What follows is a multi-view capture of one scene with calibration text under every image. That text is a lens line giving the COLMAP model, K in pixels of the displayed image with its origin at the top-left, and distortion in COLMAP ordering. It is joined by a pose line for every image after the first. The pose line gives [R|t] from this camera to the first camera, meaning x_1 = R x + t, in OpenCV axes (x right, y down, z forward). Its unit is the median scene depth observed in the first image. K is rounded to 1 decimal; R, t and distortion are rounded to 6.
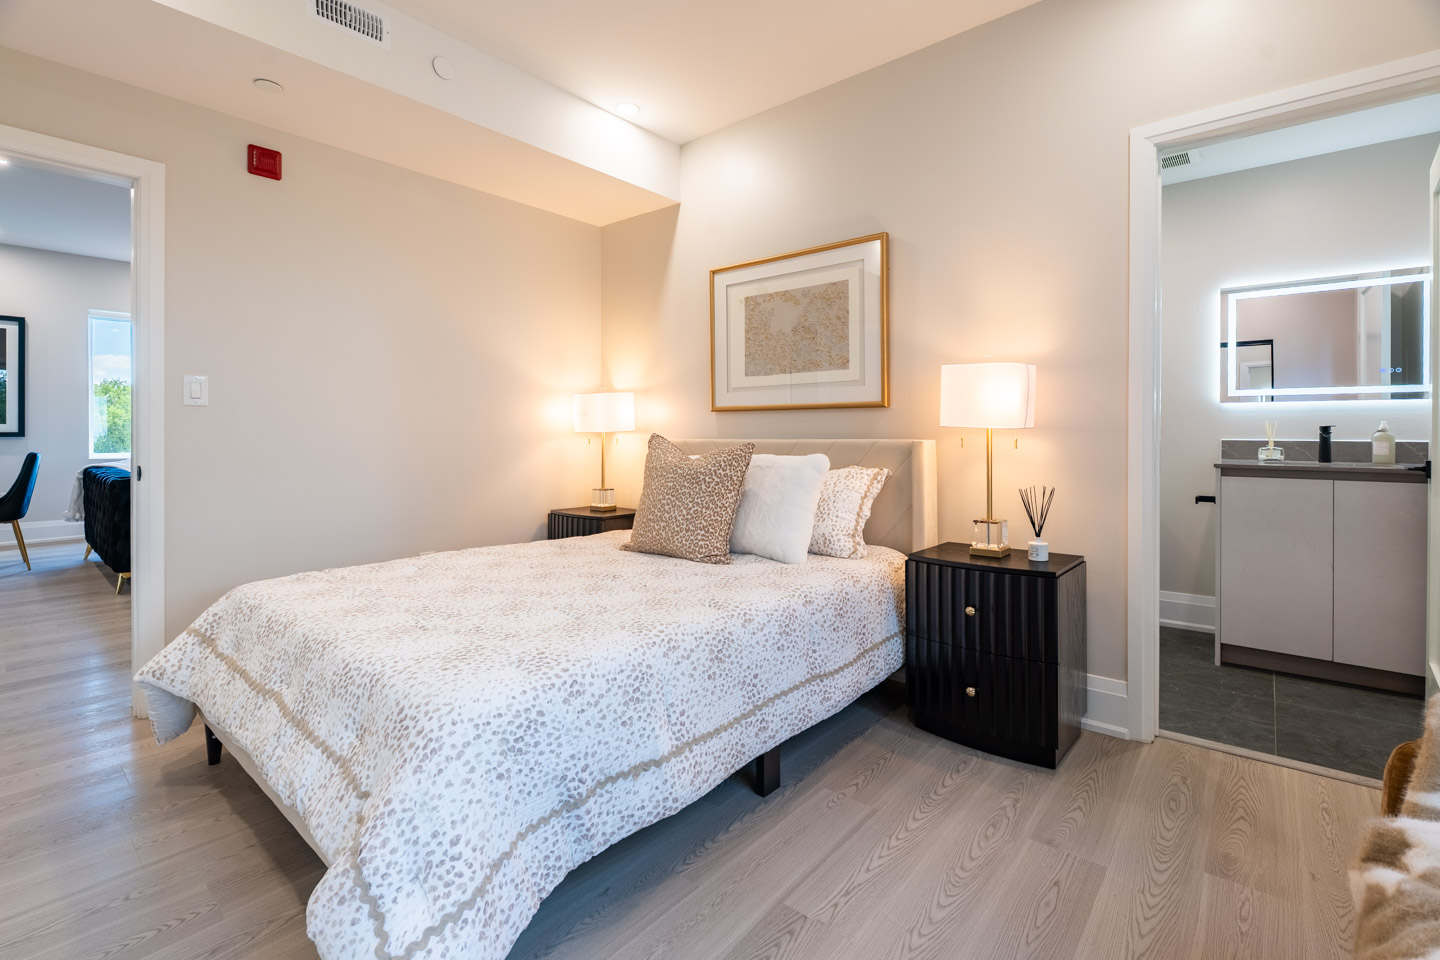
lens RADIAL K [[648.9, 0, 716.7], [0, 648.9, 432.5], [0, 0, 1]] dist [-0.005874, 0.000037]
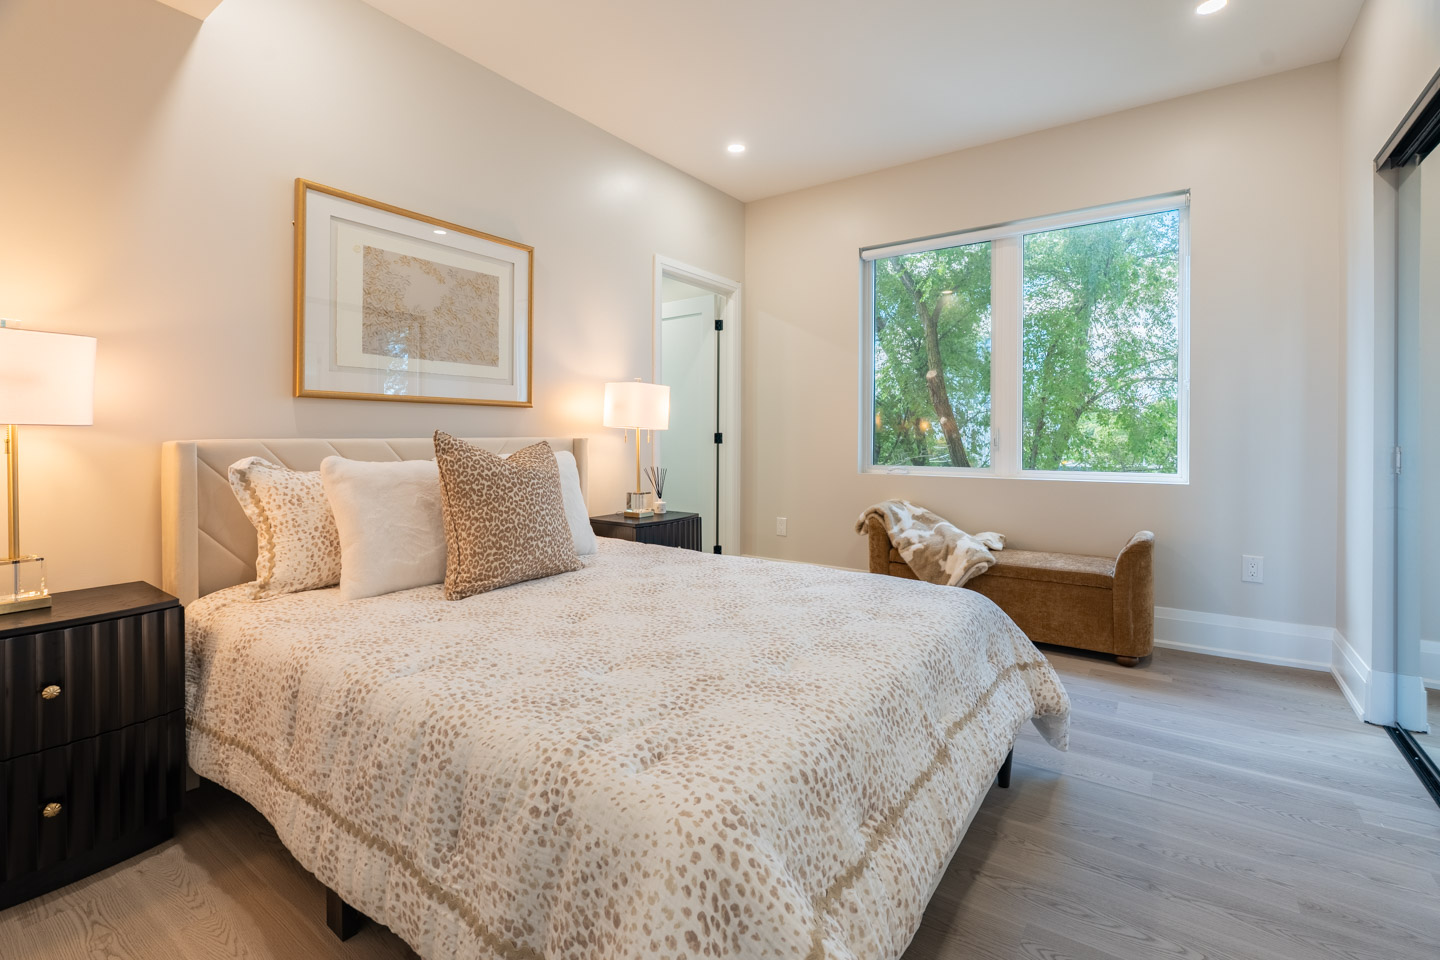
lens RADIAL K [[648.9, 0, 716.7], [0, 648.9, 432.5], [0, 0, 1]] dist [-0.005874, 0.000037]
pose [[-0.087839, 0.007419, 0.996107, -0.798843], [0.005151, 0.999962, -0.006994, 0.010742], [-0.996121, 0.004517, -0.087874, 0.743691]]
